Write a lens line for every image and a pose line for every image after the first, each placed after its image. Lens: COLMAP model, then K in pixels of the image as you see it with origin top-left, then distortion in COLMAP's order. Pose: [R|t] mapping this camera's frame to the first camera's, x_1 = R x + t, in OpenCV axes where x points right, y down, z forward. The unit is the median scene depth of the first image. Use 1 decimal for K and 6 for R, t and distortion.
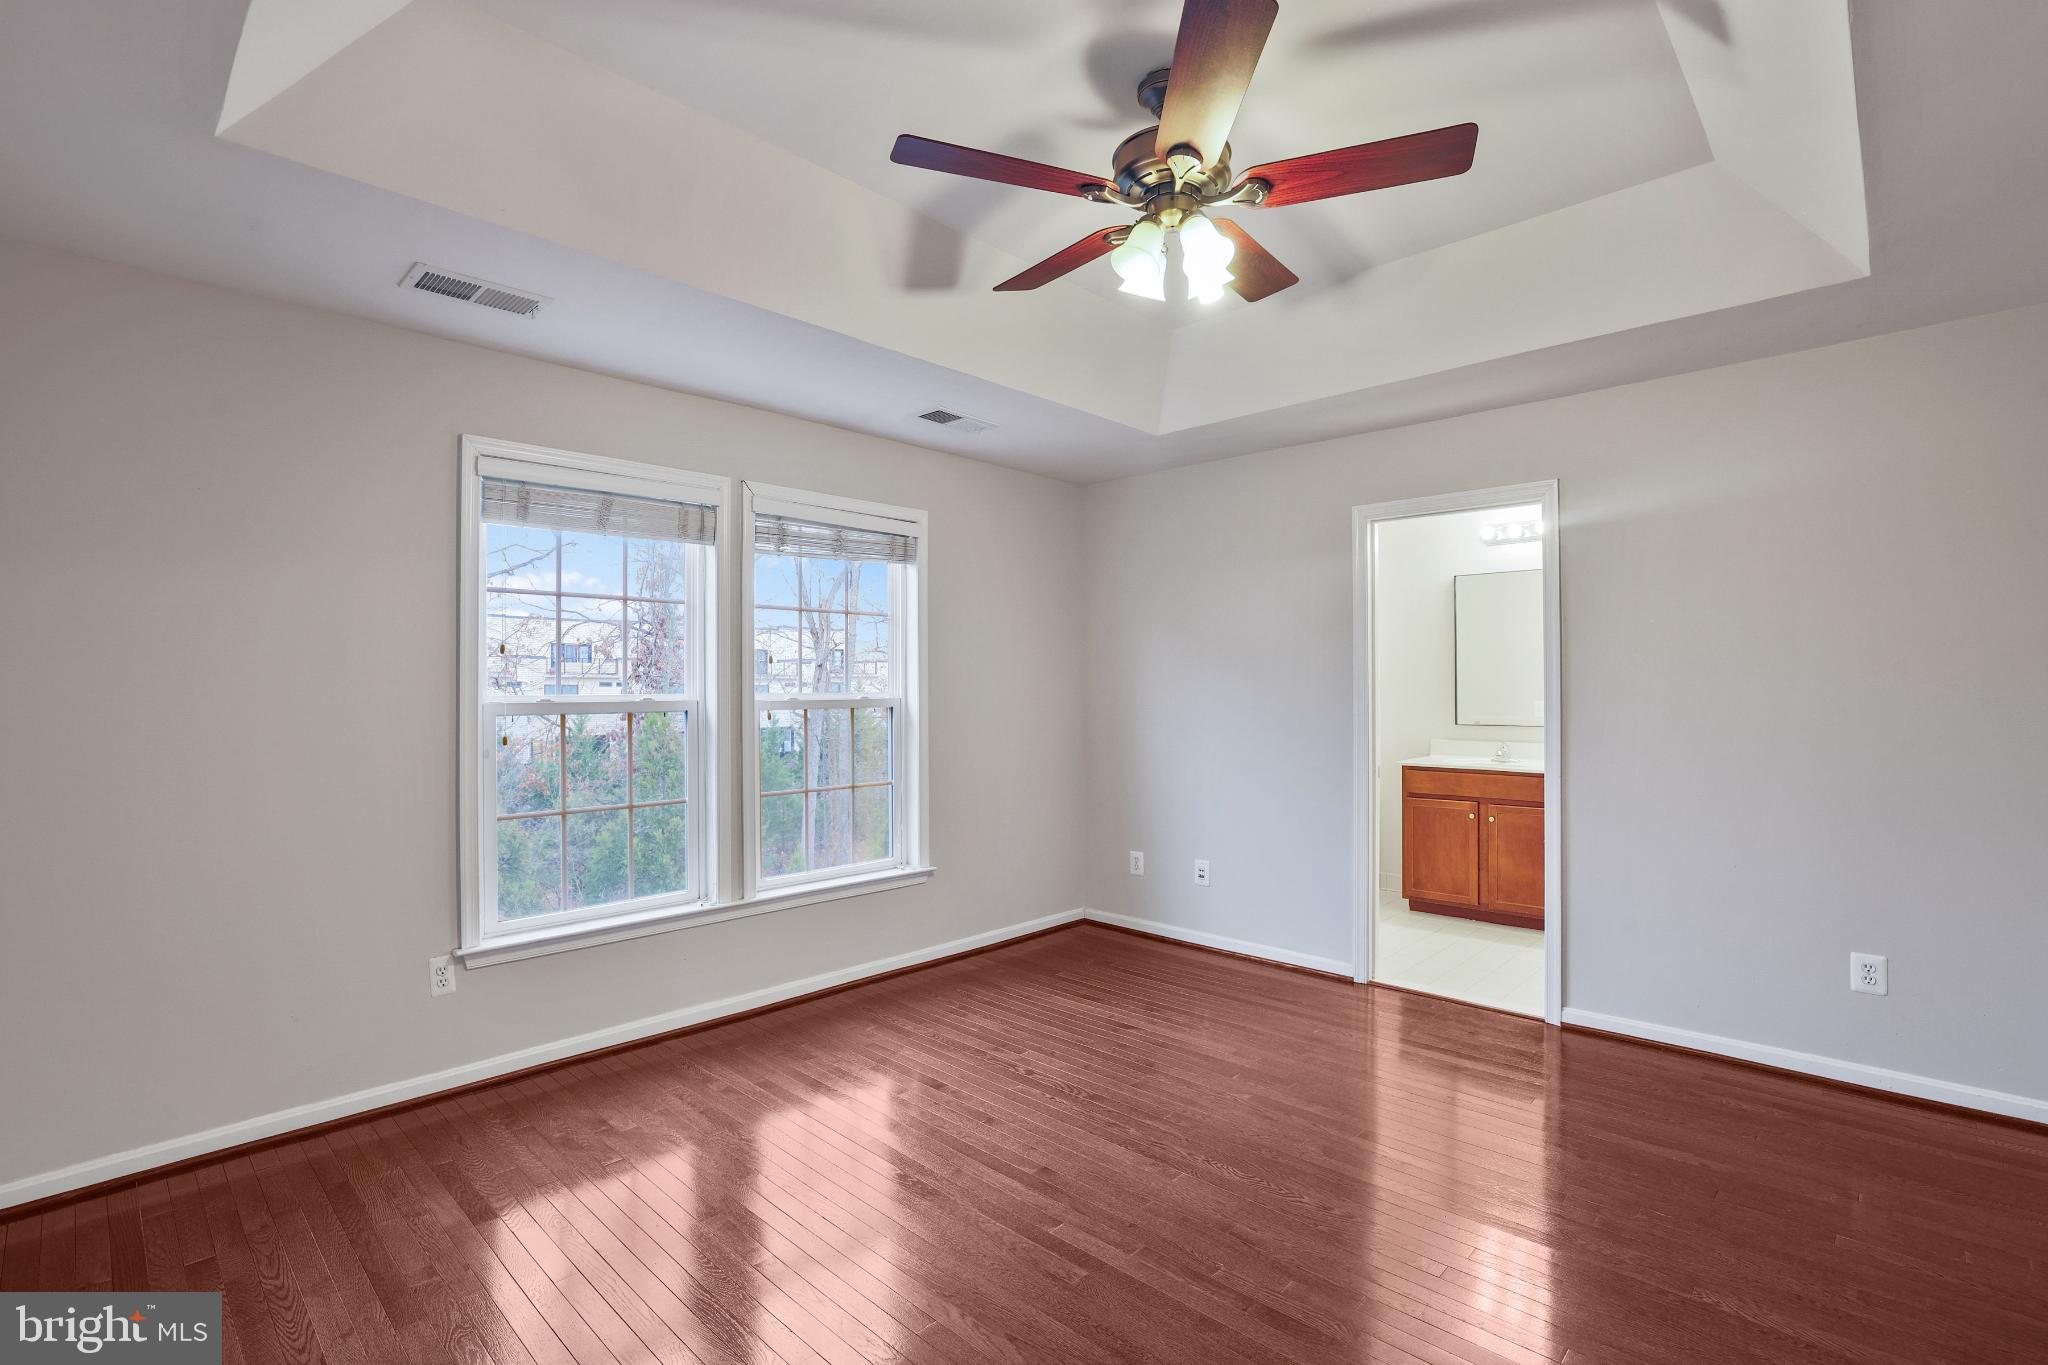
lens RADIAL K [[964.1, 0, 1024.0], [0, 964.1, 682.5], [0, 0, 1]] dist [-0.026670, 0.000019]
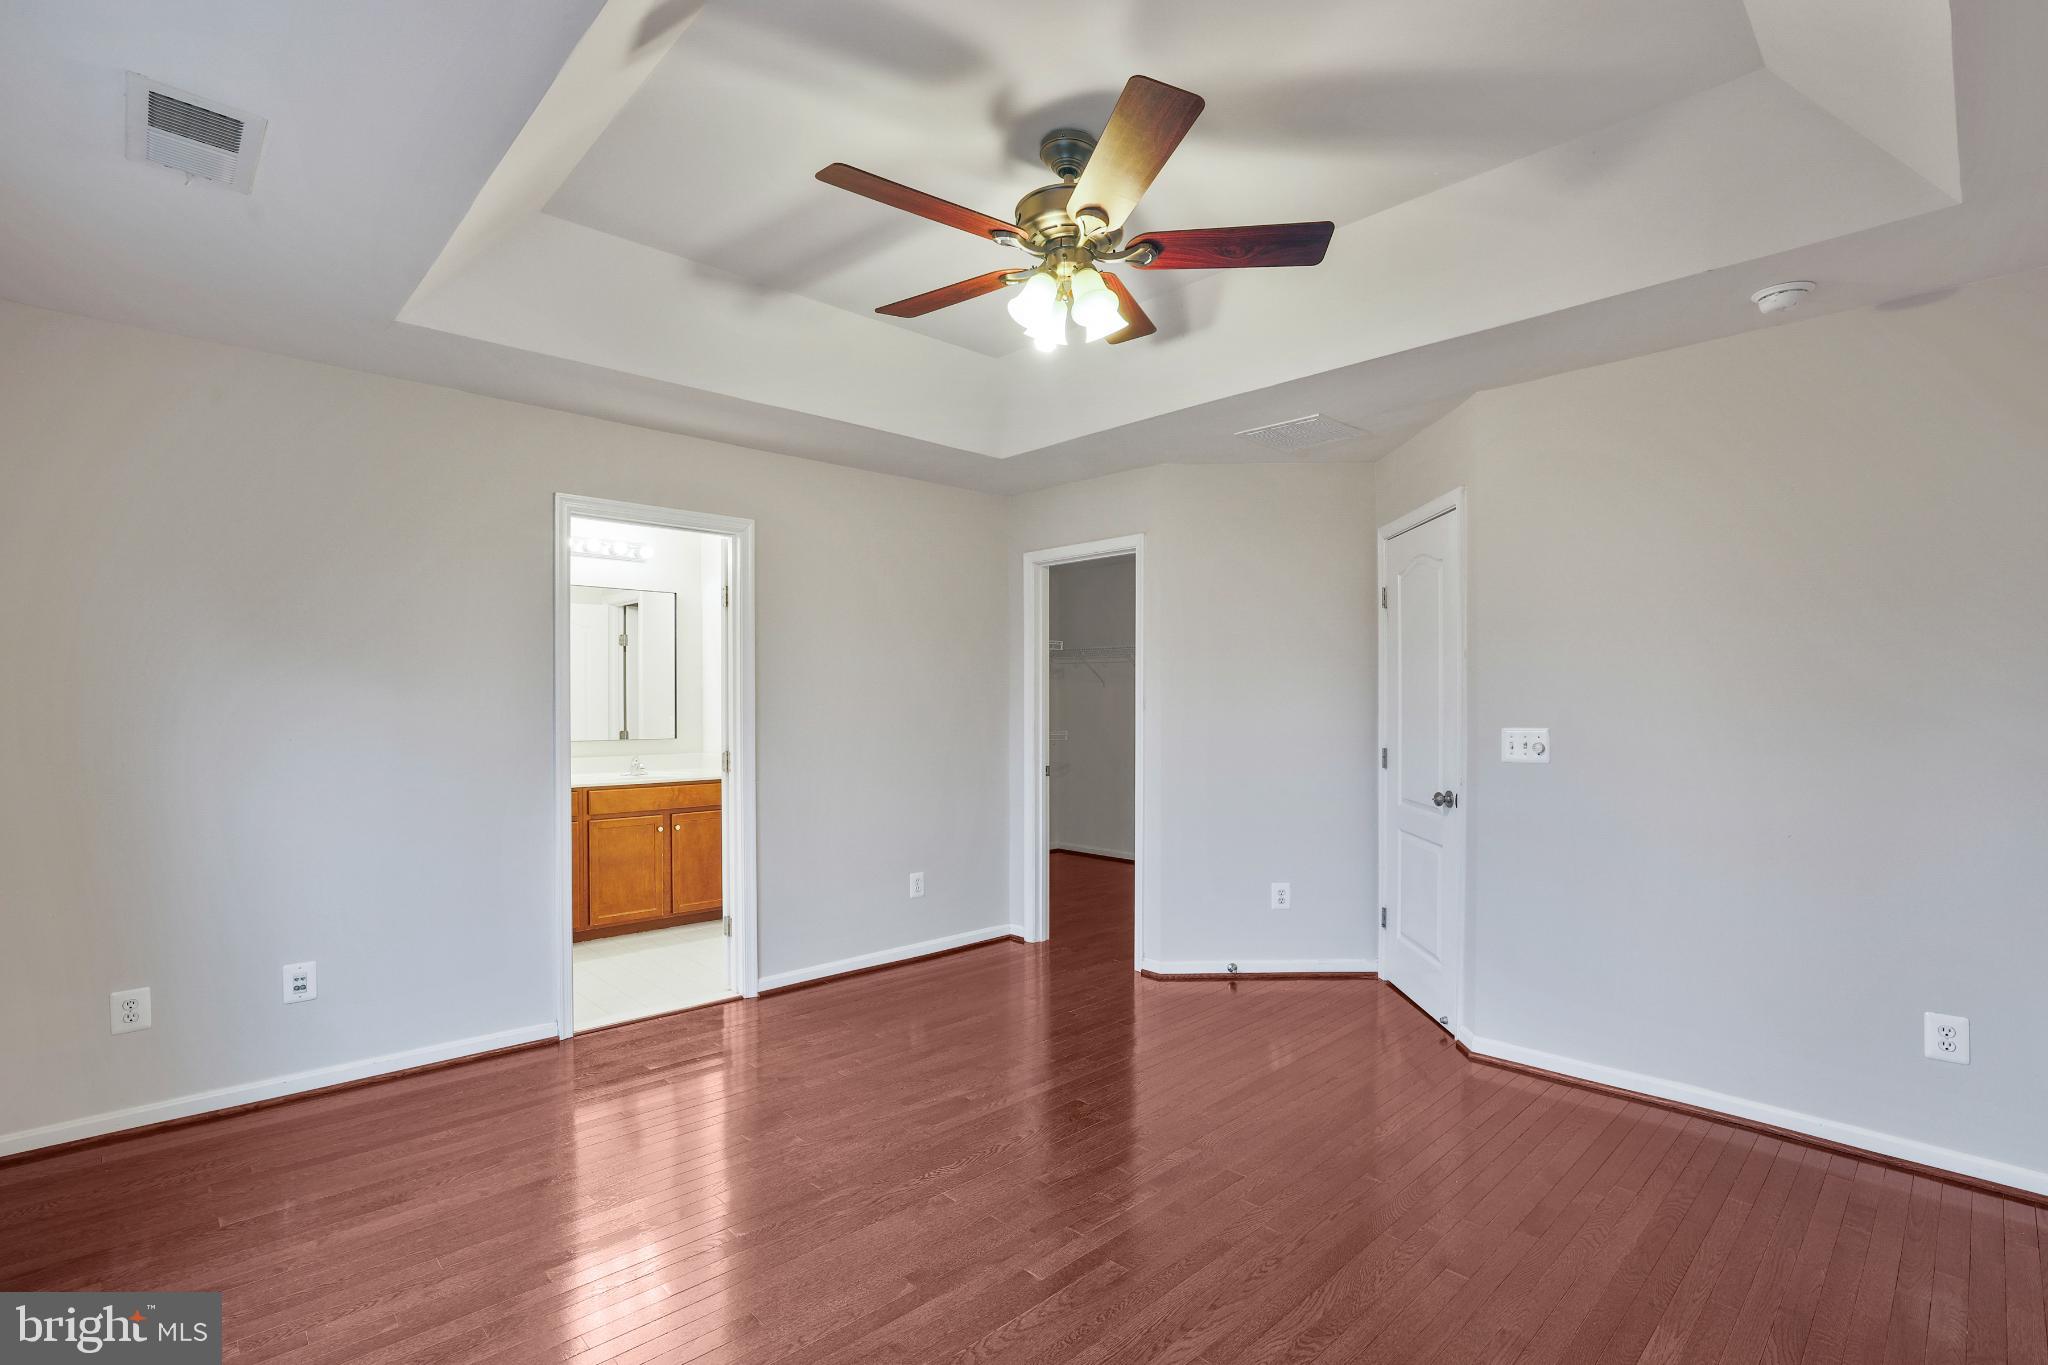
lens RADIAL K [[959.5, 0, 1032.7], [0, 959.5, 706.2], [0, 0, 1]] dist [-0.002199, 0.000058]
pose [[0.034967, 0.001207, 0.999388, -0.544695], [-0.008739, 0.999961, -0.000902, 0.007318], [-0.999350, -0.008702, 0.034976, 0.583701]]
